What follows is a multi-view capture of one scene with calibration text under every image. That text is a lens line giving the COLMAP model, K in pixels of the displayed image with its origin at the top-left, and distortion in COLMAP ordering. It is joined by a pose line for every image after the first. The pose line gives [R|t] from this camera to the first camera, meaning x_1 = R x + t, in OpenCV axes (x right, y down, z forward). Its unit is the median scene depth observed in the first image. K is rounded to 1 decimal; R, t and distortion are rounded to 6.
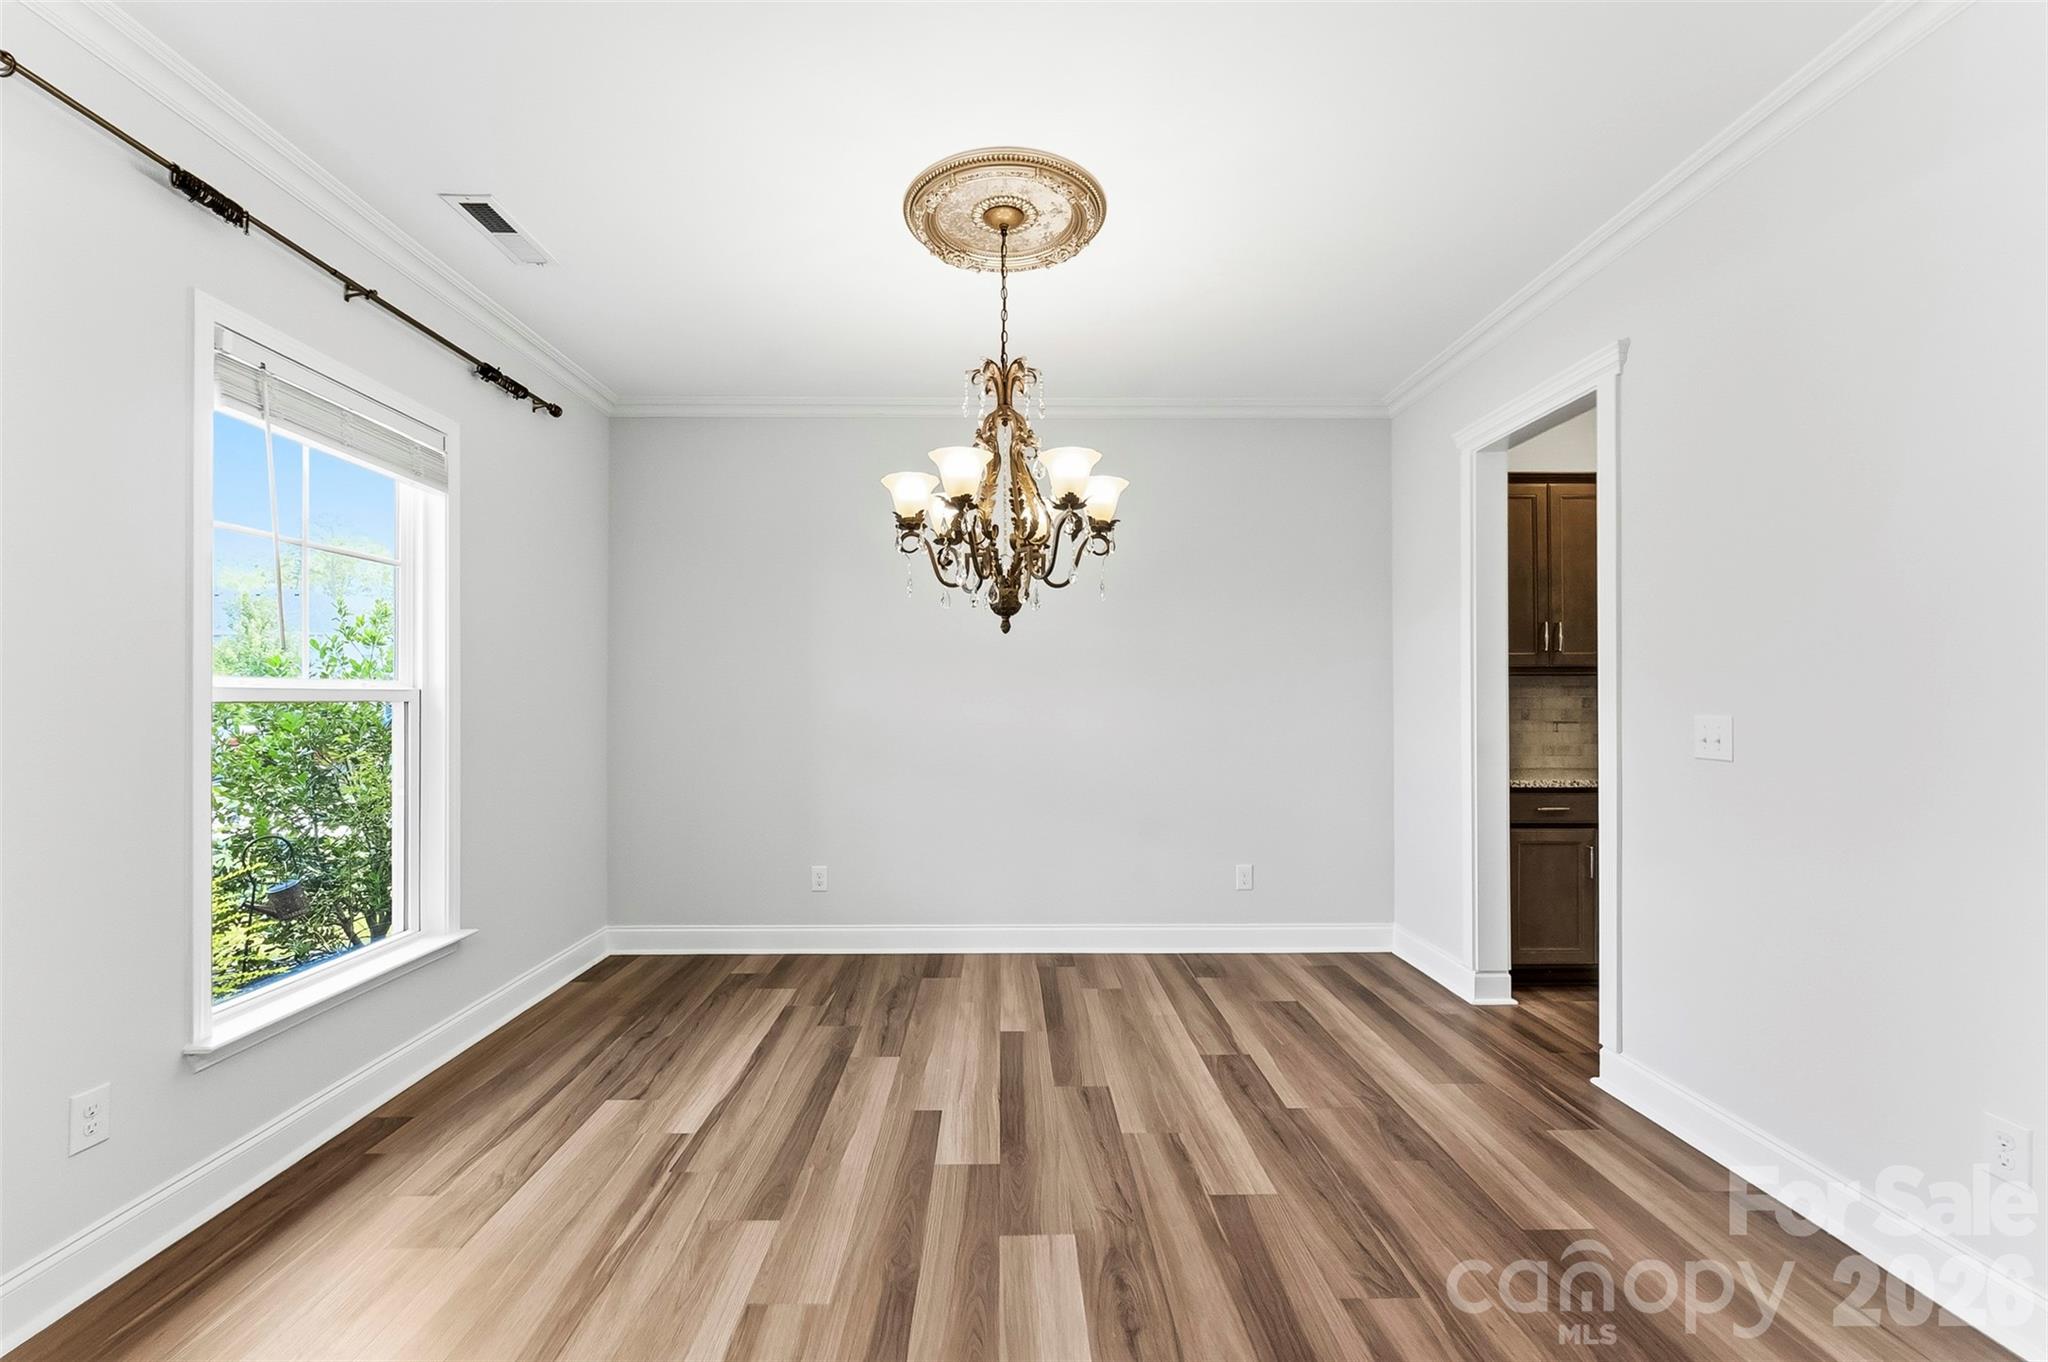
lens RADIAL K [[849.0, 0, 1019.2], [0, 849.0, 688.9], [0, 0, 1]] dist [-0.000121, 0.000005]
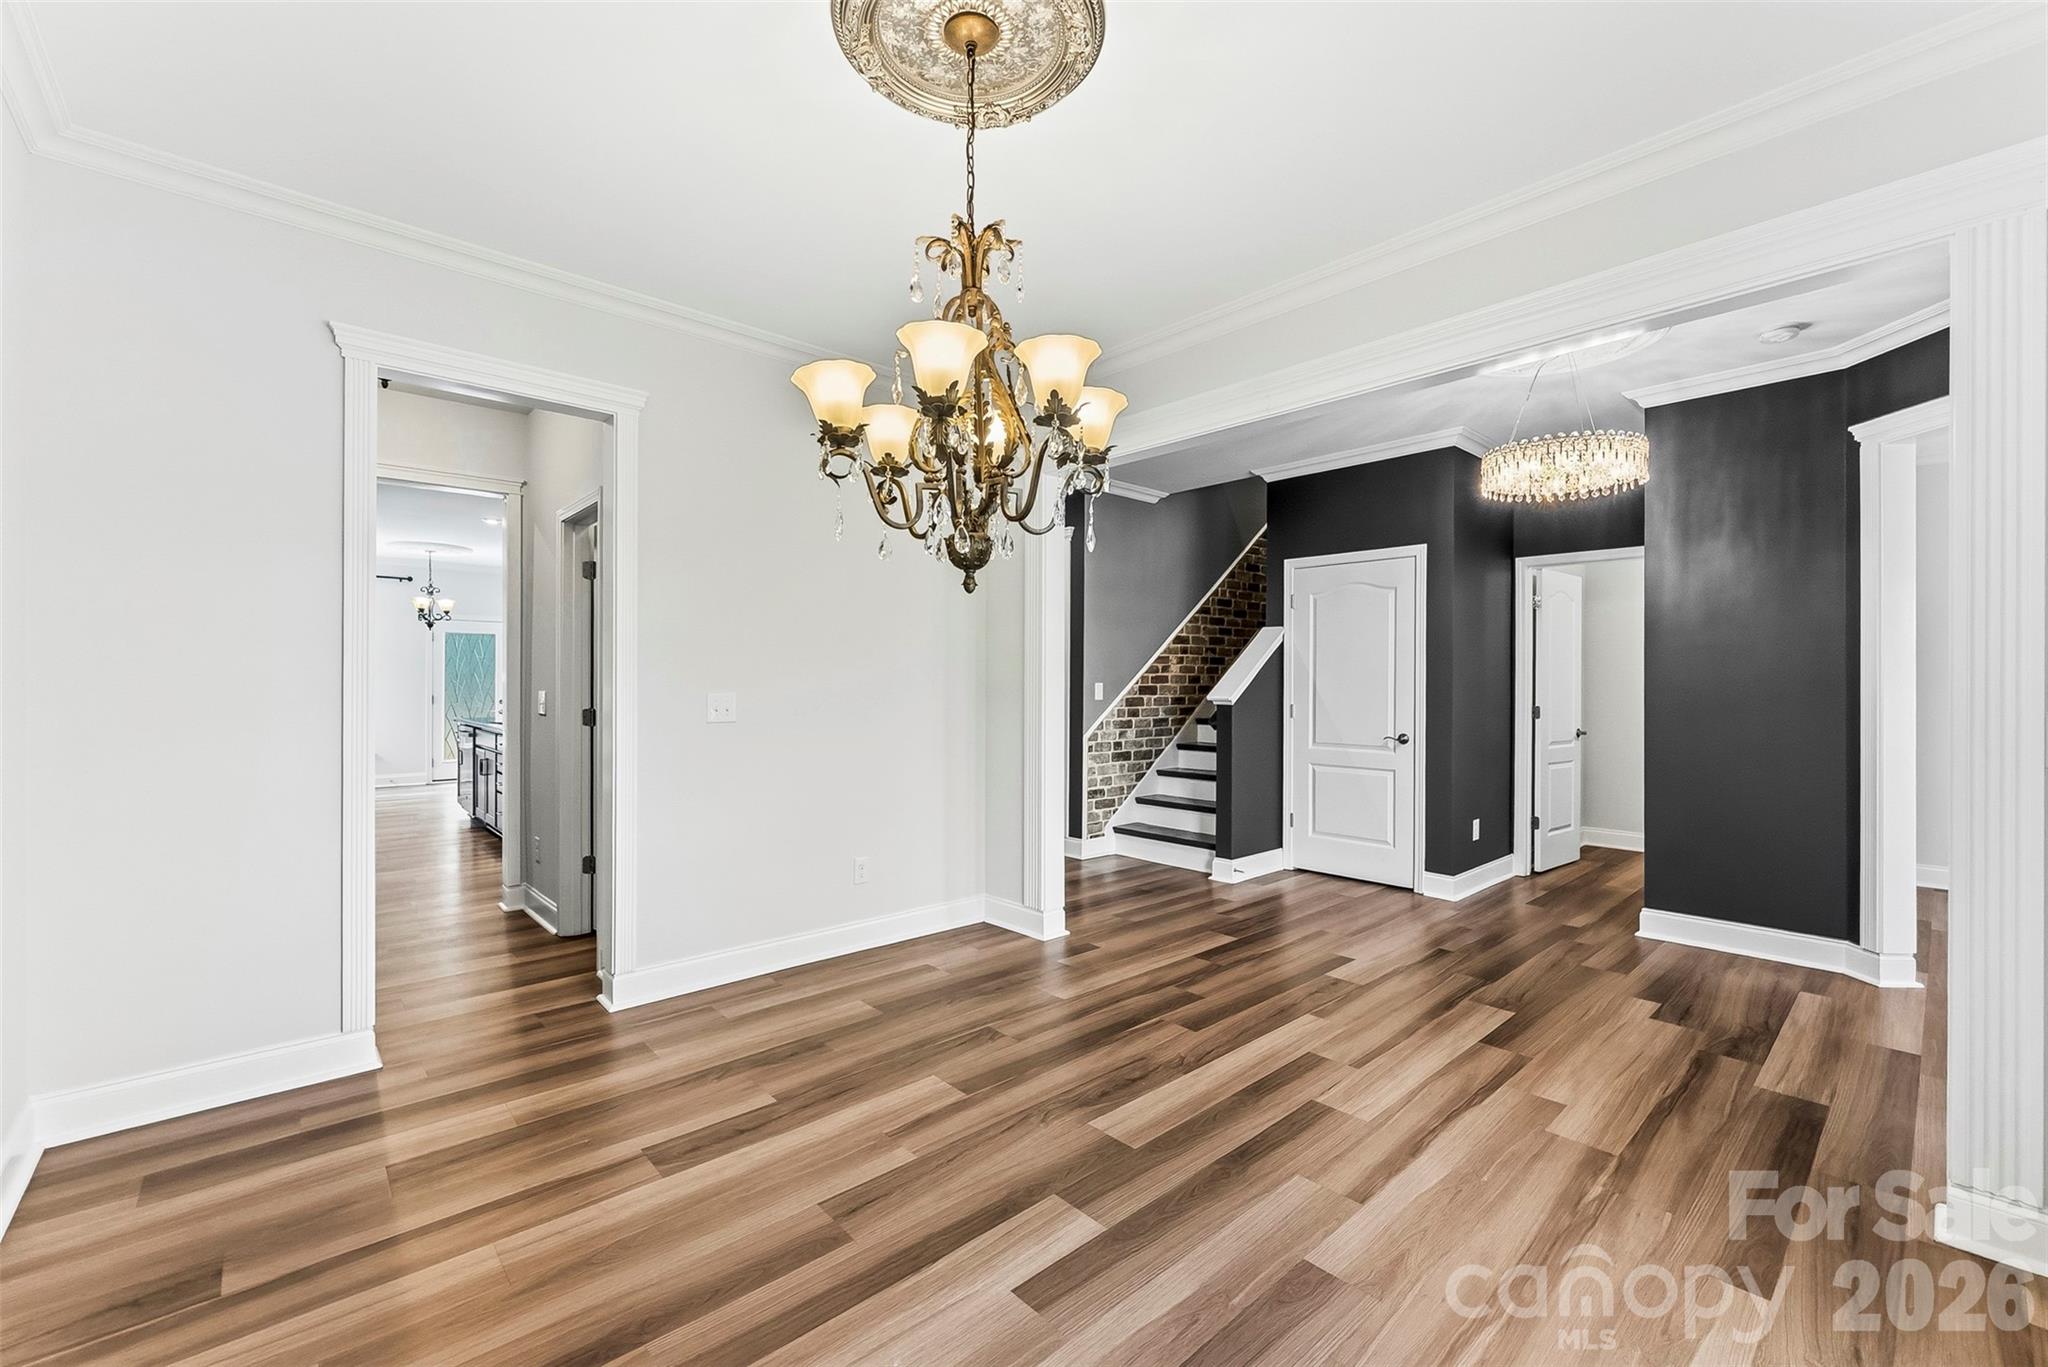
lens RADIAL K [[849.0, 0, 1019.2], [0, 849.0, 691.4], [0, 0, 1]] dist [-0.000121, 0.000005]
pose [[-0.655689, -0.004987, 0.755015, -0.681319], [-0.009747, 0.999951, -0.001860, 0.027151], [-0.754968, -0.008579, -0.655705, 1.632719]]
